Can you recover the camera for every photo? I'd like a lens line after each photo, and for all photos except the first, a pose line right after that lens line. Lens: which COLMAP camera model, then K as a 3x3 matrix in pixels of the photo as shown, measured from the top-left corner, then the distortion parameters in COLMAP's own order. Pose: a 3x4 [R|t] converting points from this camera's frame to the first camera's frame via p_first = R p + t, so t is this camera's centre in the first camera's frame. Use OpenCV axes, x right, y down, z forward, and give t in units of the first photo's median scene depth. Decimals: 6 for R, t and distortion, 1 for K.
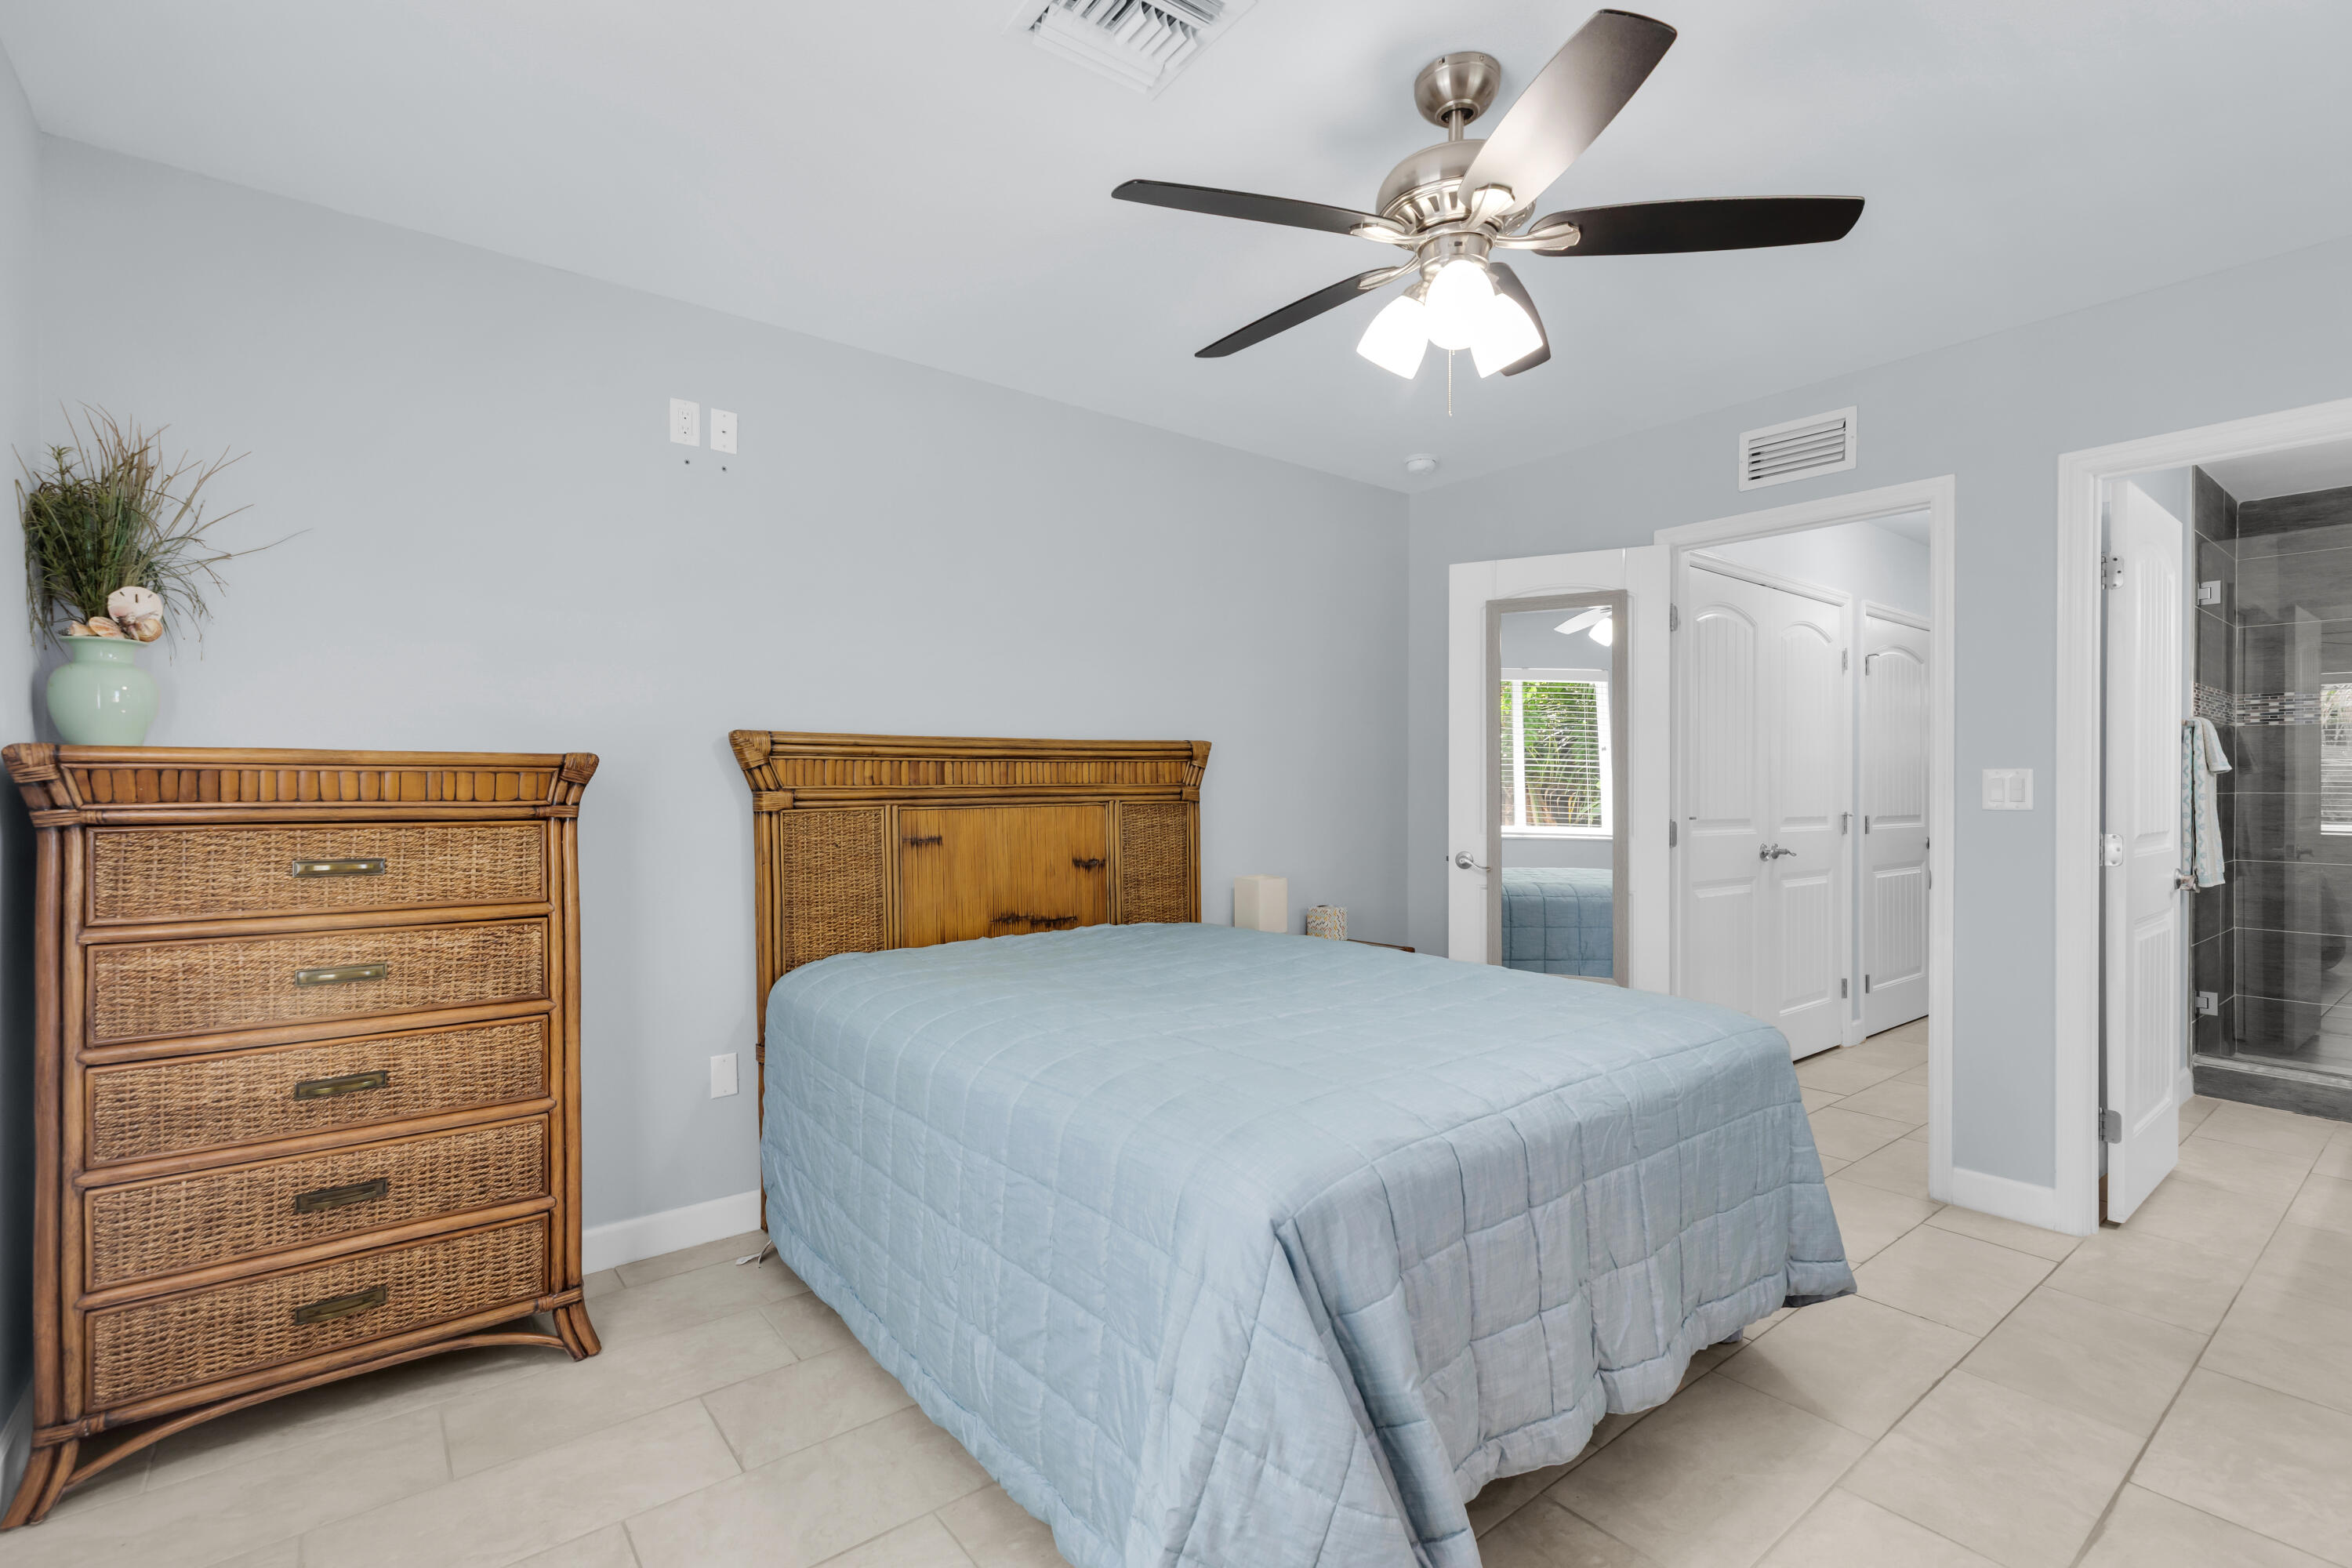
lens RADIAL K [[1078.4, 0, 1160.7], [0, 1078.4, 780.3], [0, 0, 1]] dist [0.008503, -0.001583]
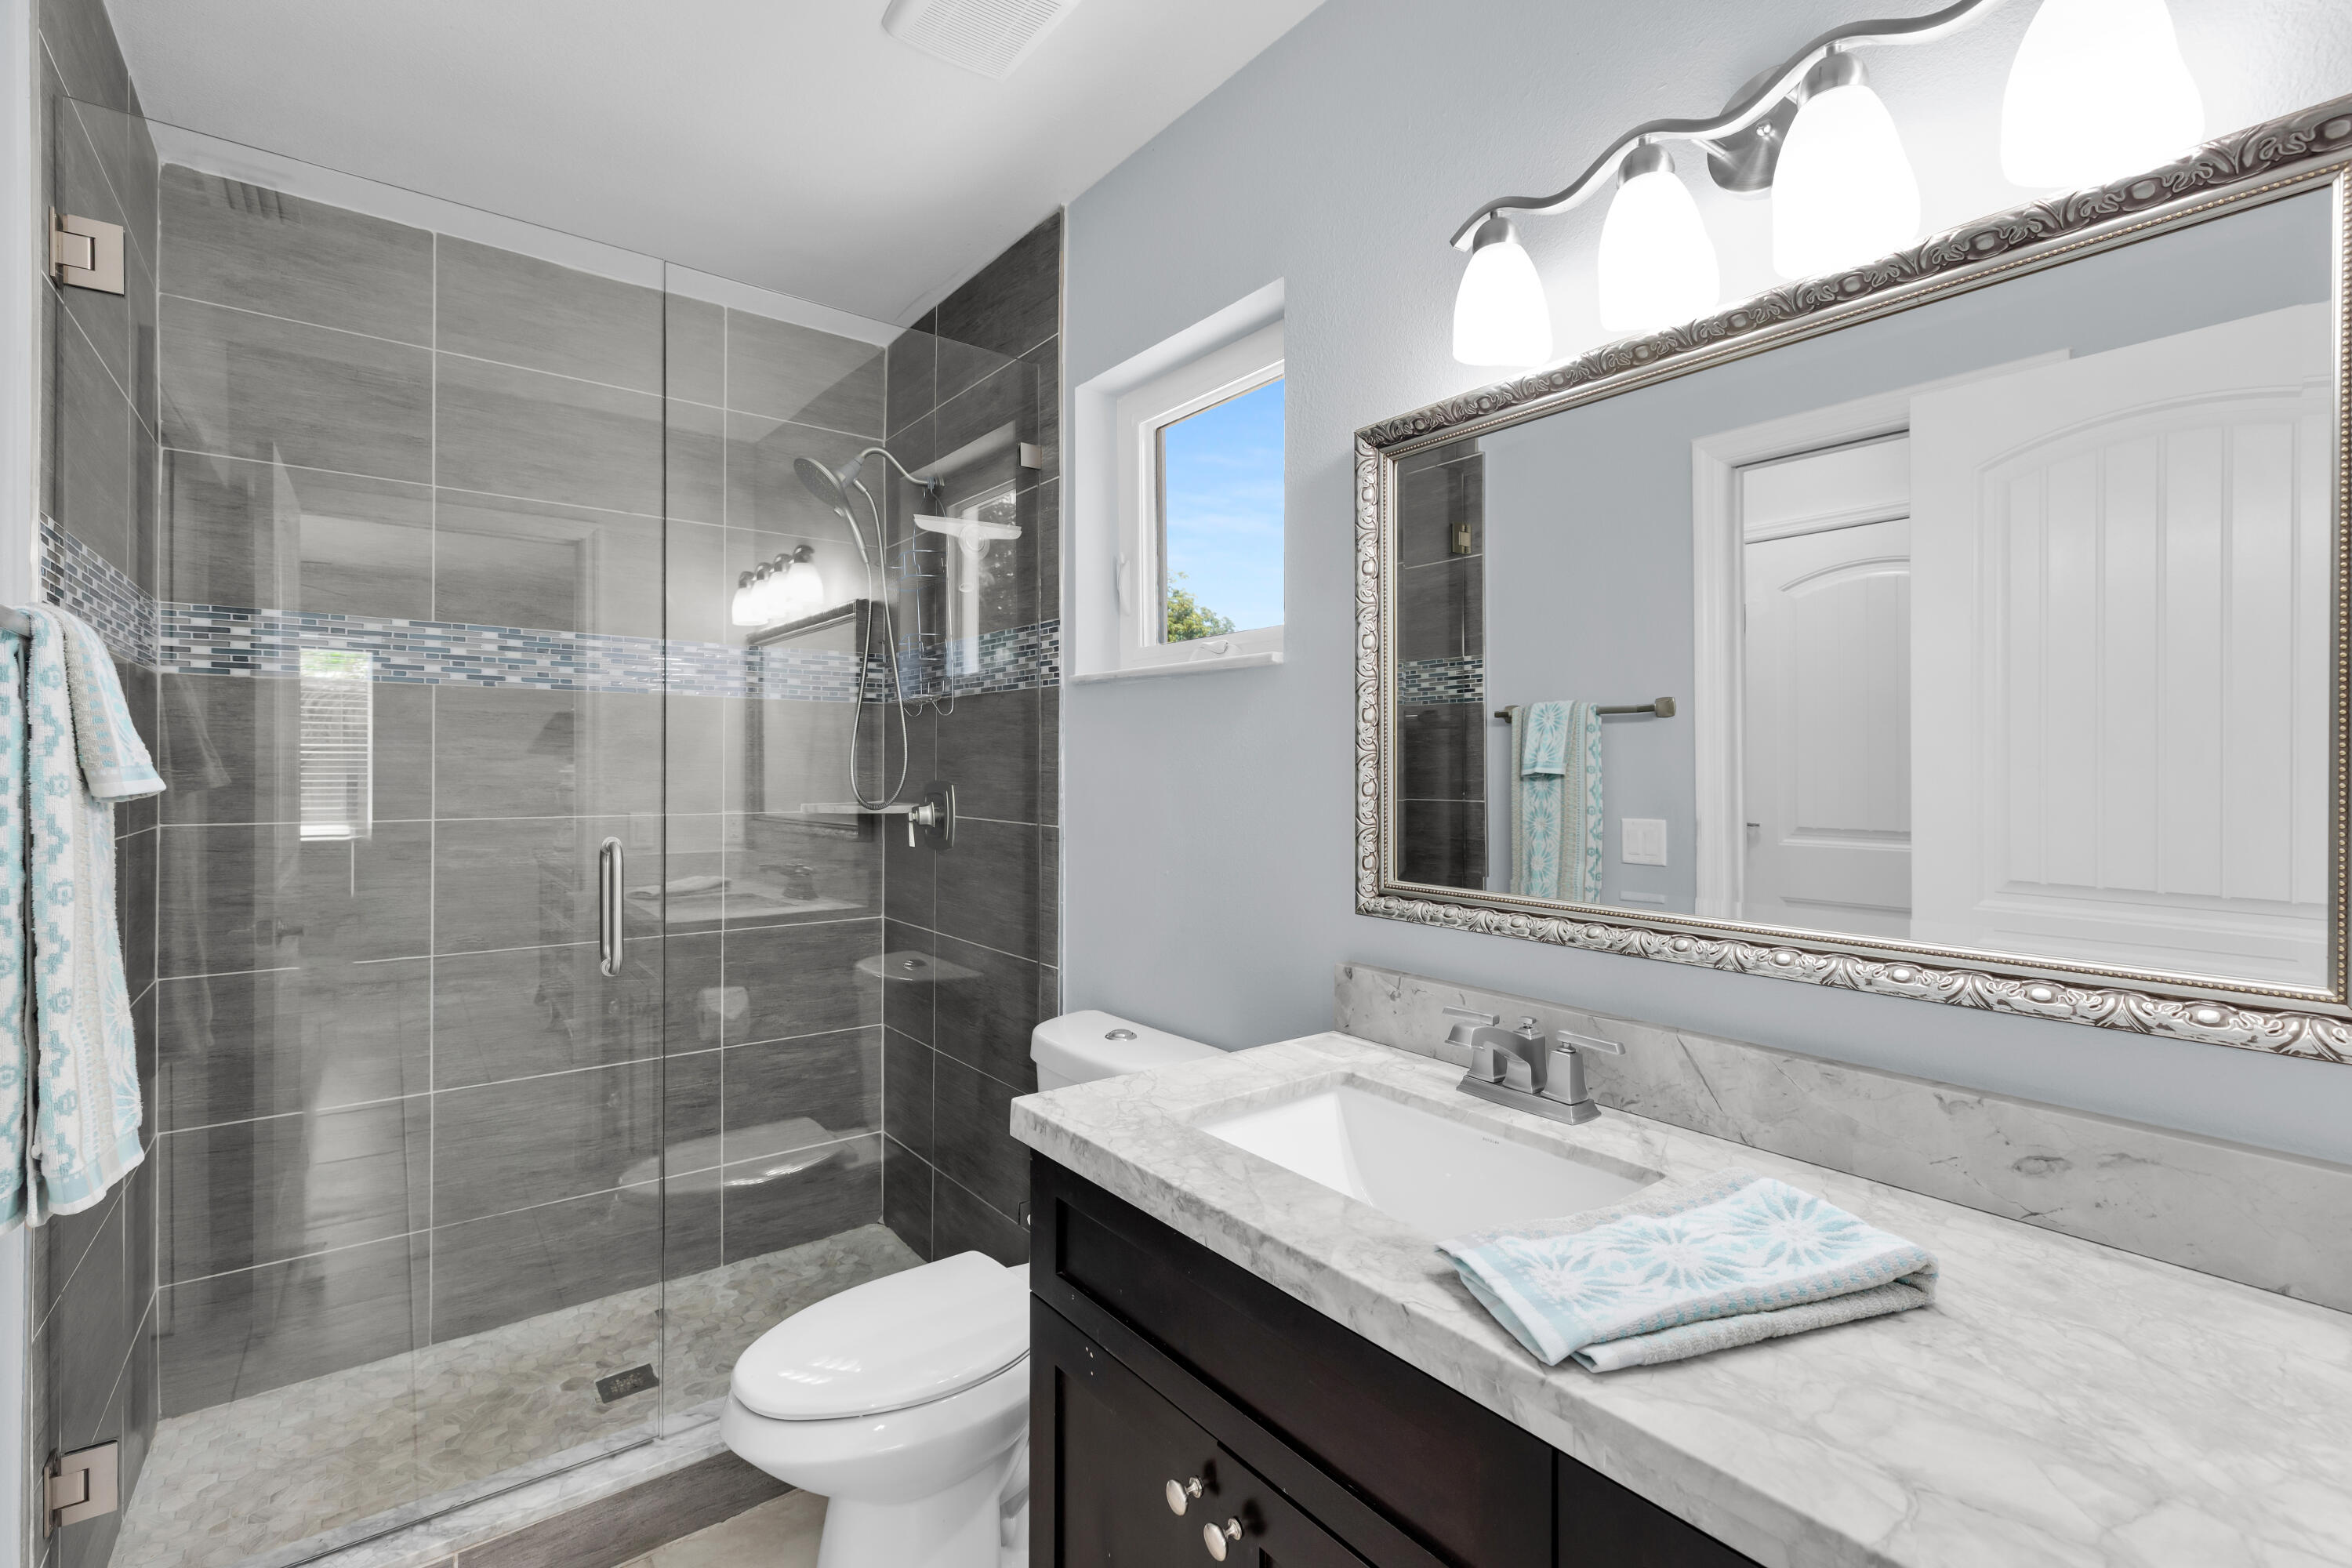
lens RADIAL K [[1078.4, 0, 1167.6], [0, 1078.4, 771.8], [0, 0, 1]] dist [0.008503, -0.001583]
pose [[0.026382, -0.005134, 0.999639, 0.645288], [-0.003542, 0.999980, 0.005229, -0.016689], [-0.999646, -0.003678, 0.026363, 0.665013]]
